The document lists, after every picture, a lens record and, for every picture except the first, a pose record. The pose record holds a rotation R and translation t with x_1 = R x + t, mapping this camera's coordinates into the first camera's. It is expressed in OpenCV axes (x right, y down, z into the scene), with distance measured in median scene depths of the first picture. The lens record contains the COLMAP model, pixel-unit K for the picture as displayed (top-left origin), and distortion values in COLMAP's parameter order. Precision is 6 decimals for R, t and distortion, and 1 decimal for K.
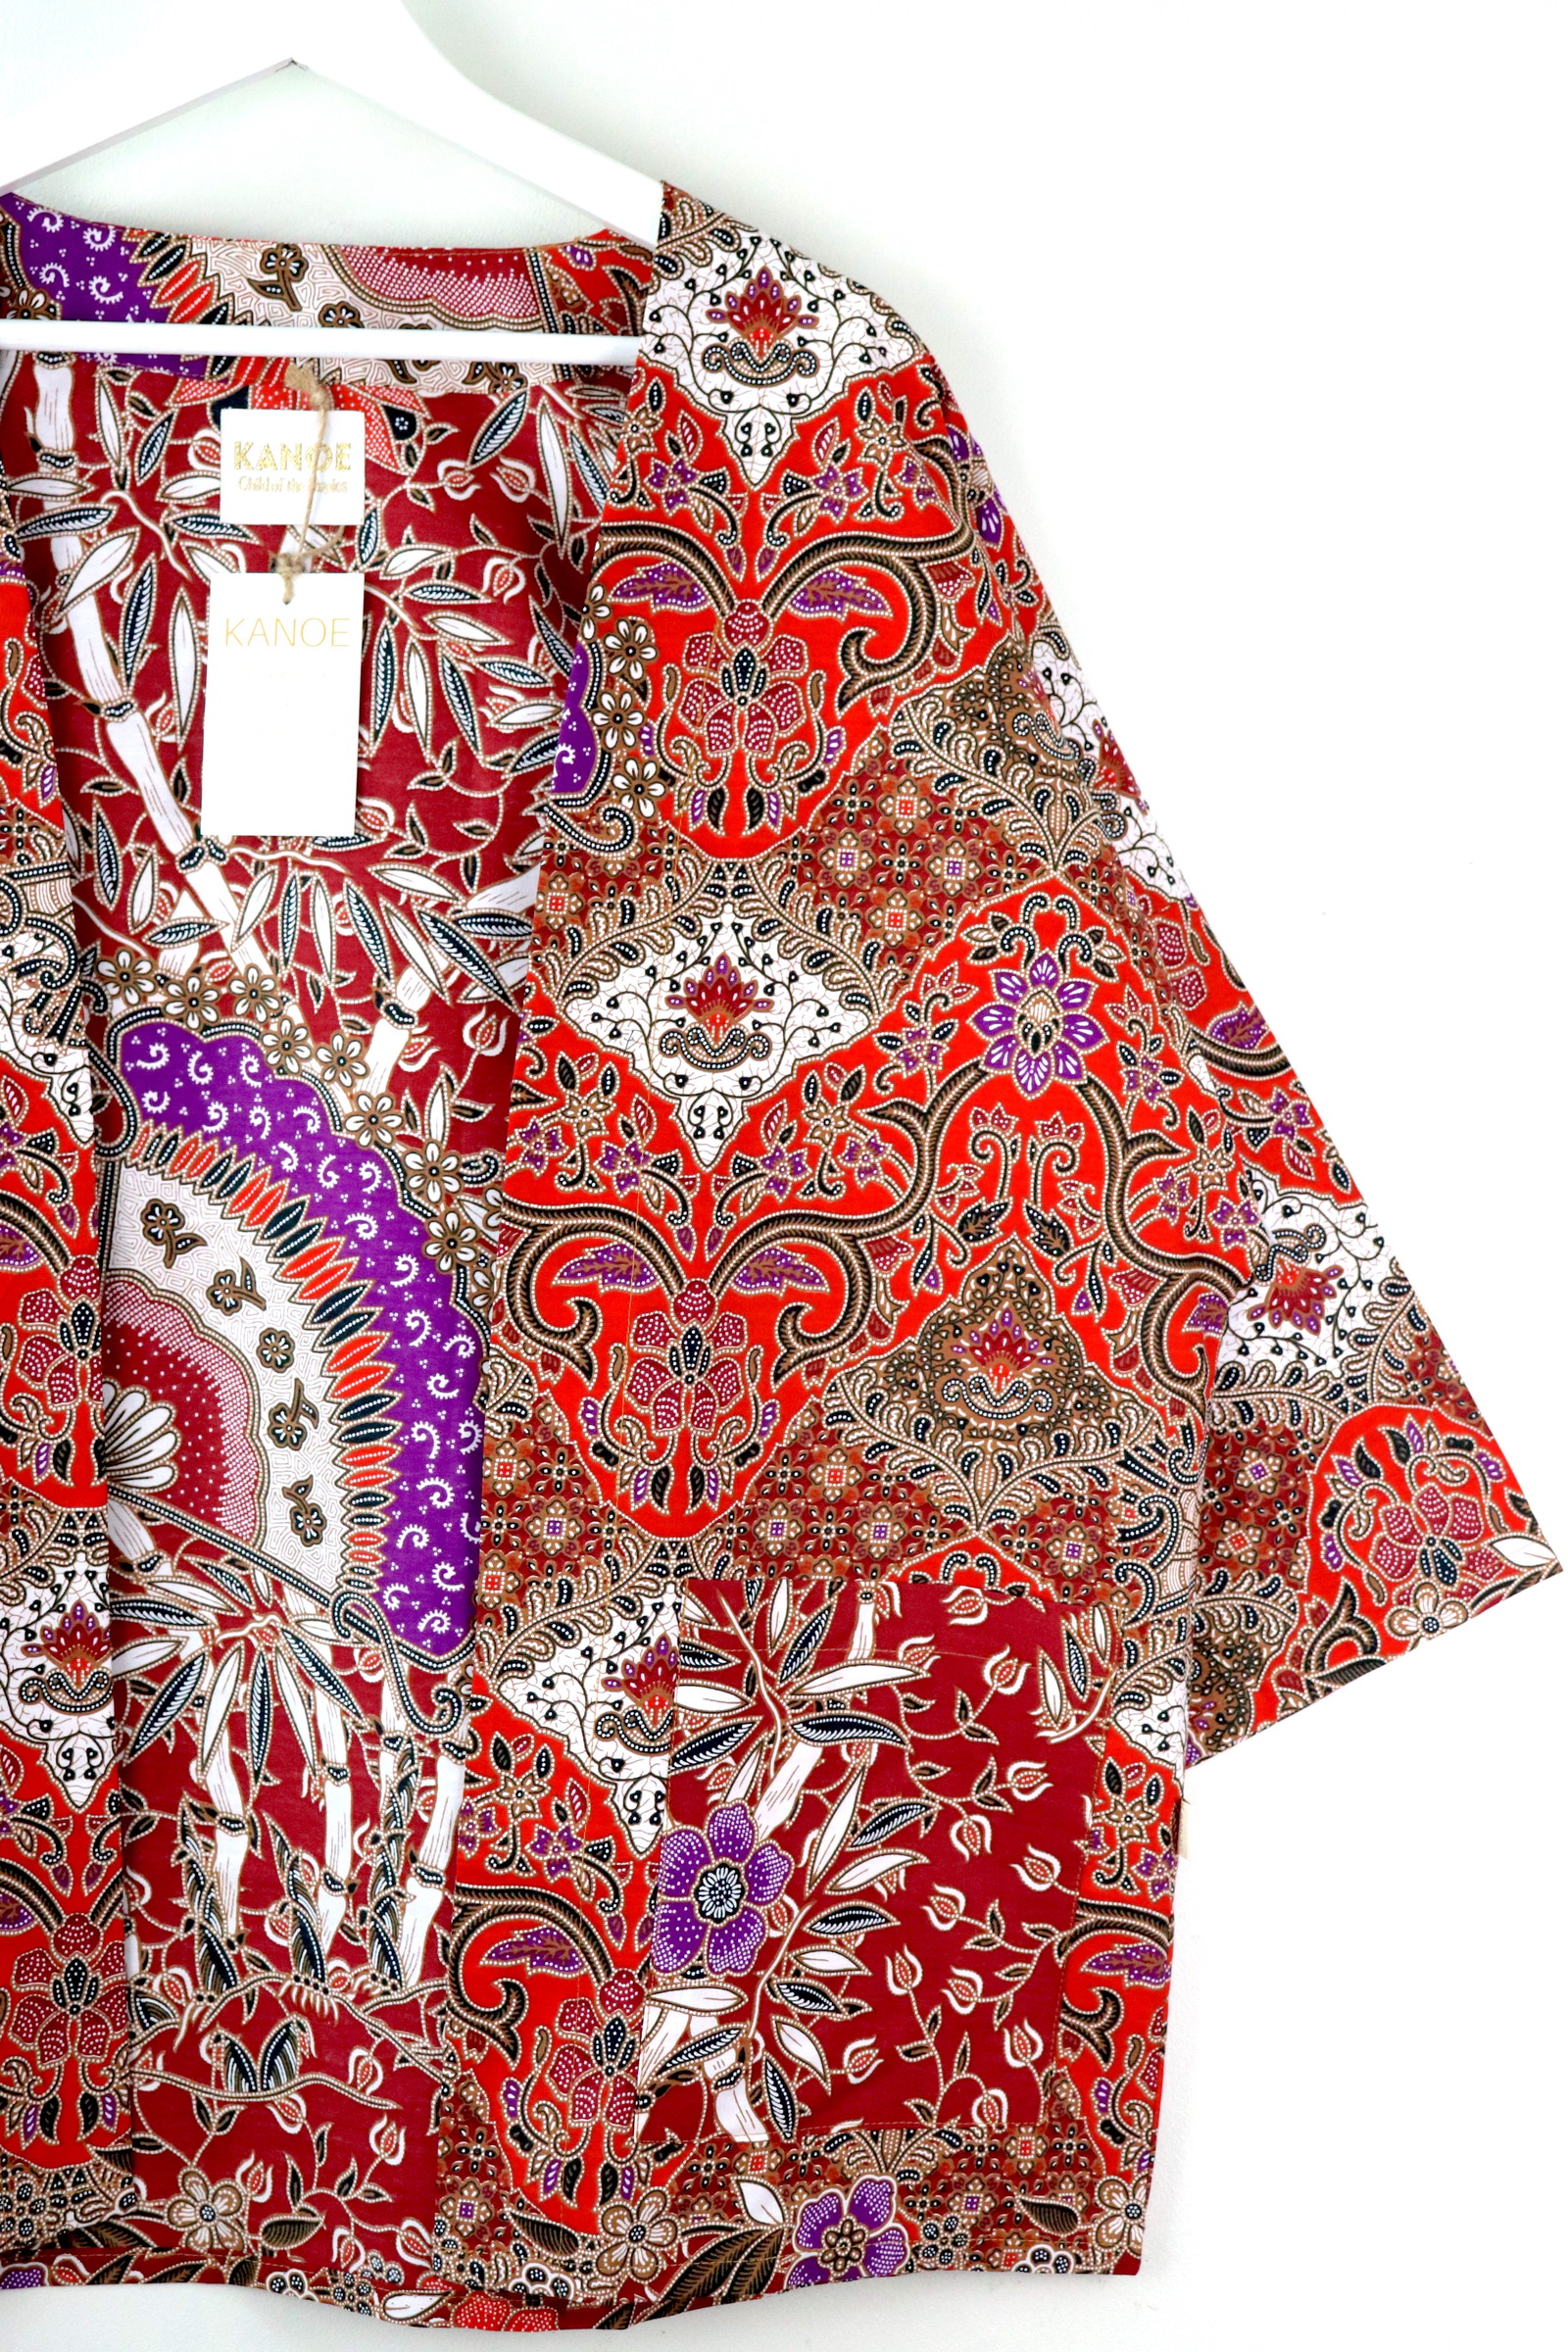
lens RADIAL K [[3547.8, 0, 772.8], [0, 3547.8, 1169.6], [0, 0, 1]] dist [0.164913, 0.000000]
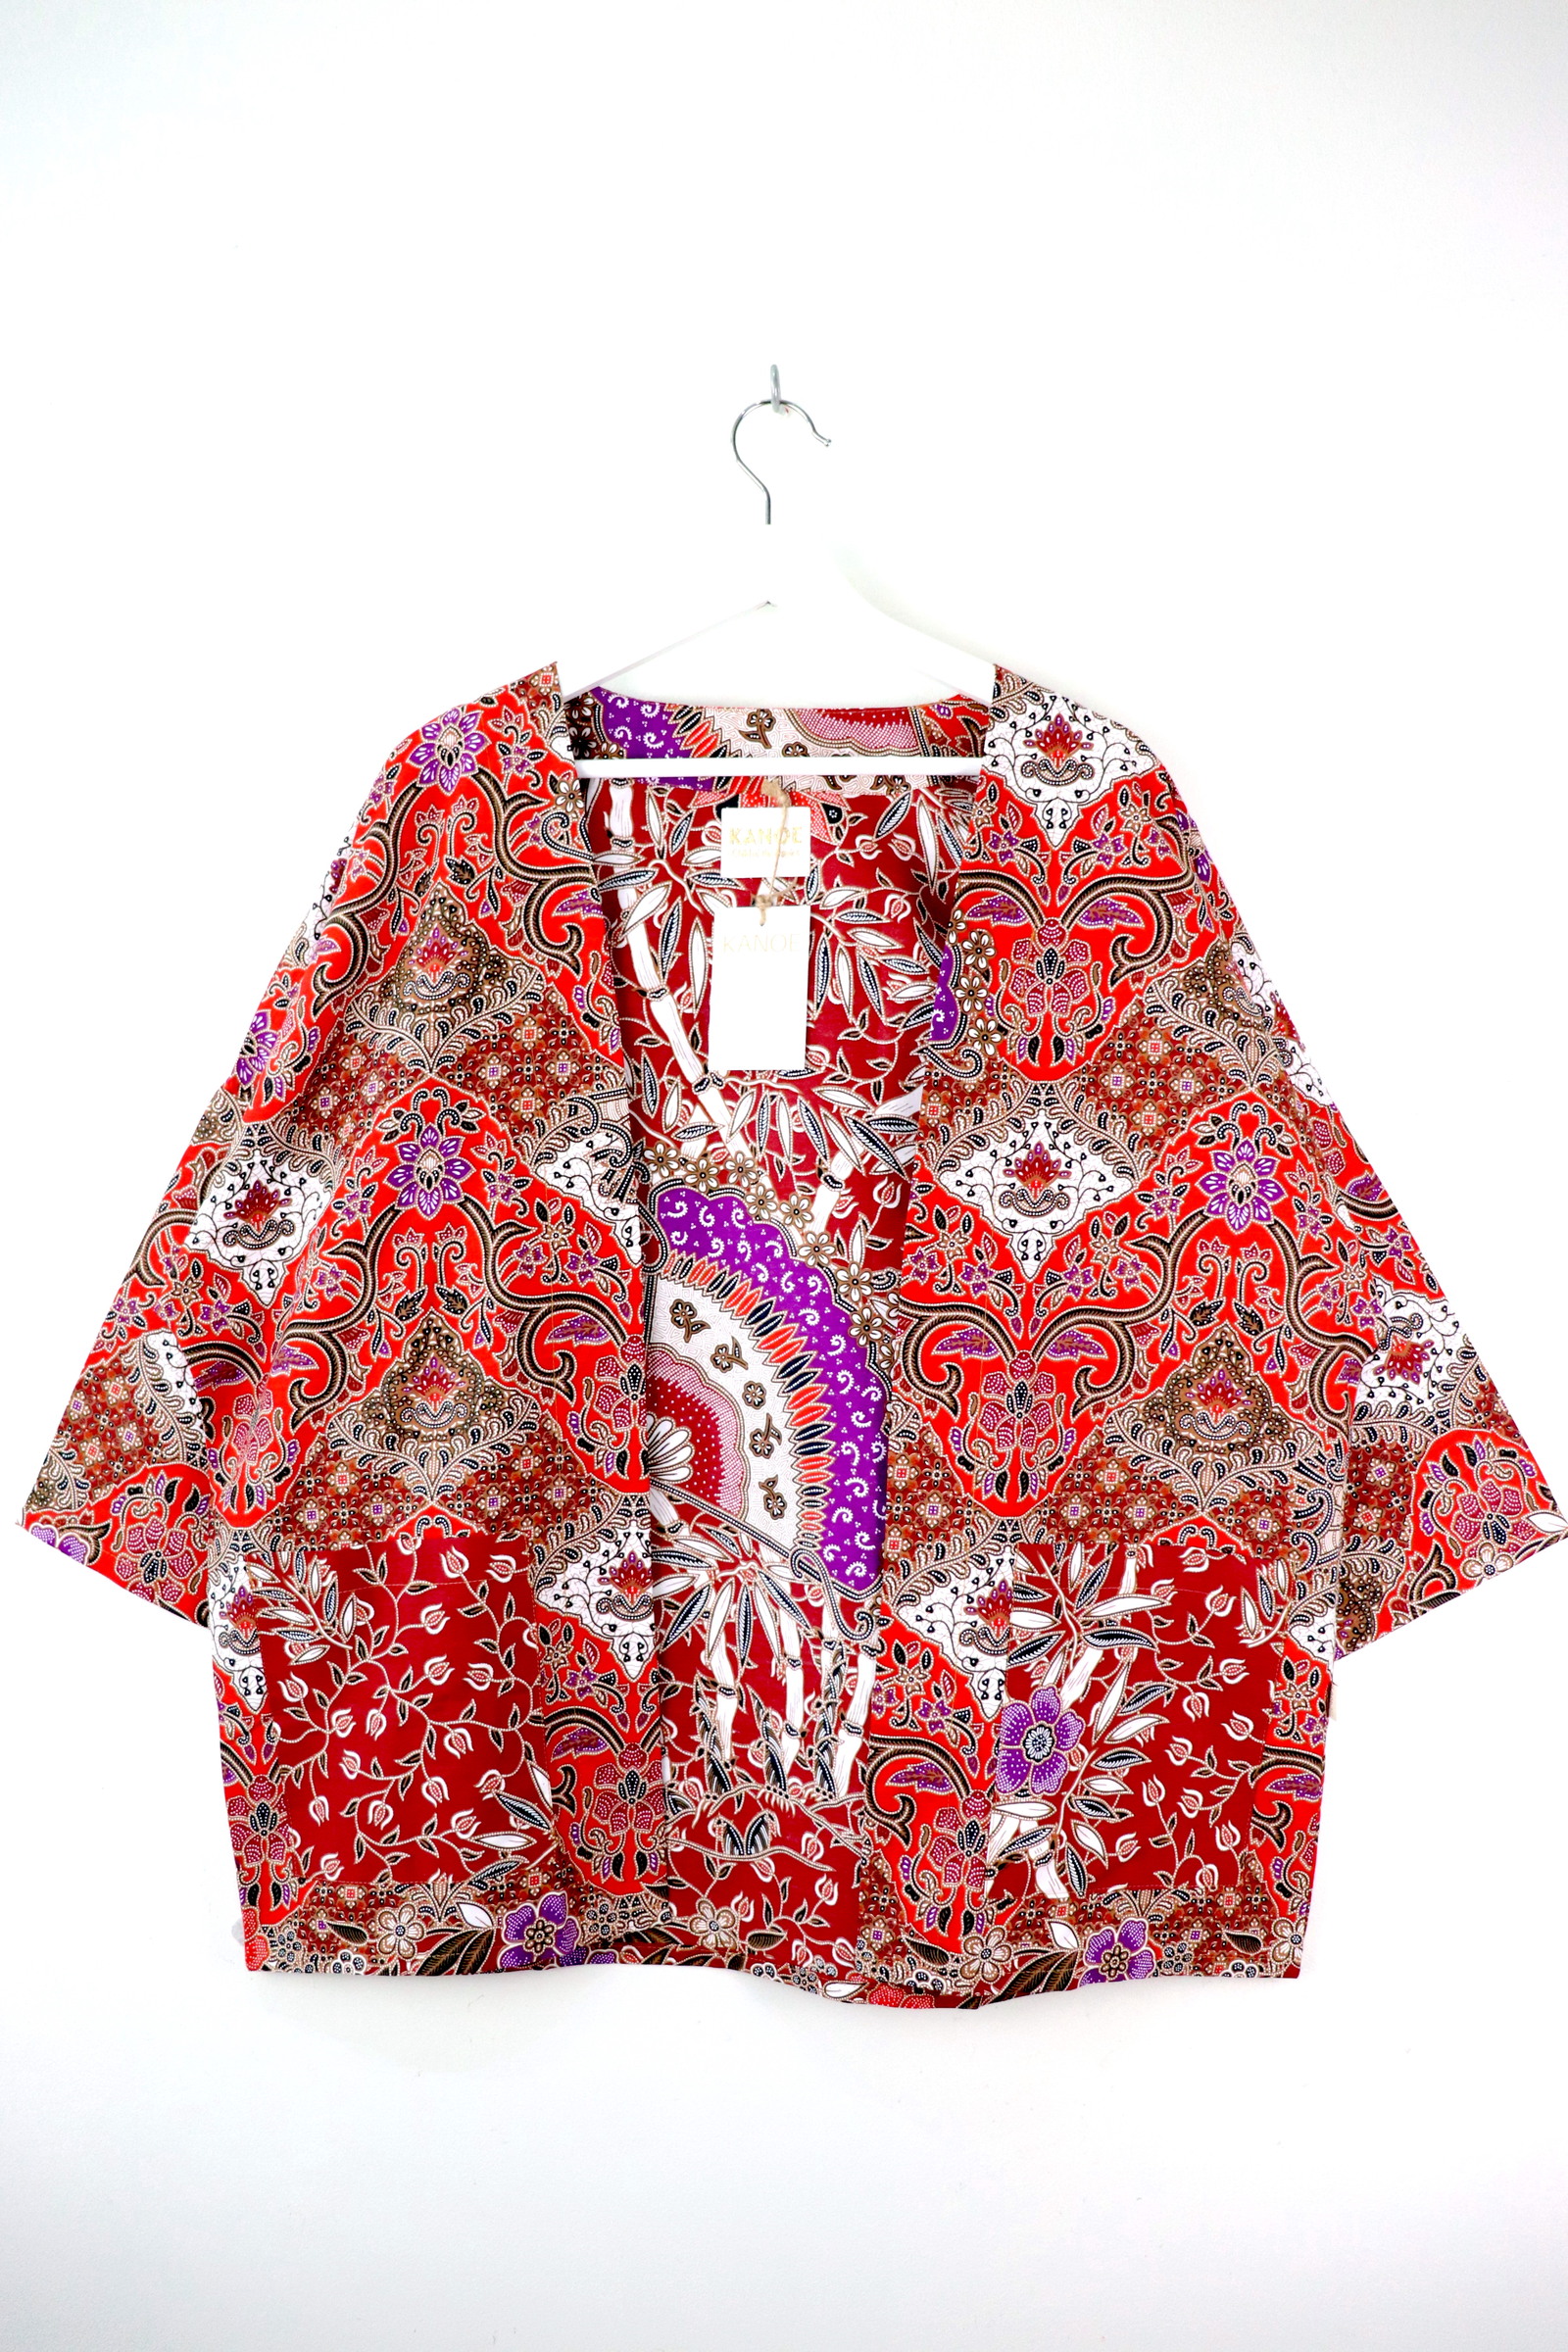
lens RADIAL K [[1953.9, 0, 790.9], [0, 1953.9, 1188.8], [0, 0, 1]] dist [-0.069407, 0.016347]
pose [[0.996195, -0.005641, -0.086971, -0.047331], [0.002280, 0.999248, -0.038696, -0.007062], [0.087124, 0.038351, 0.995459, 0.135823]]
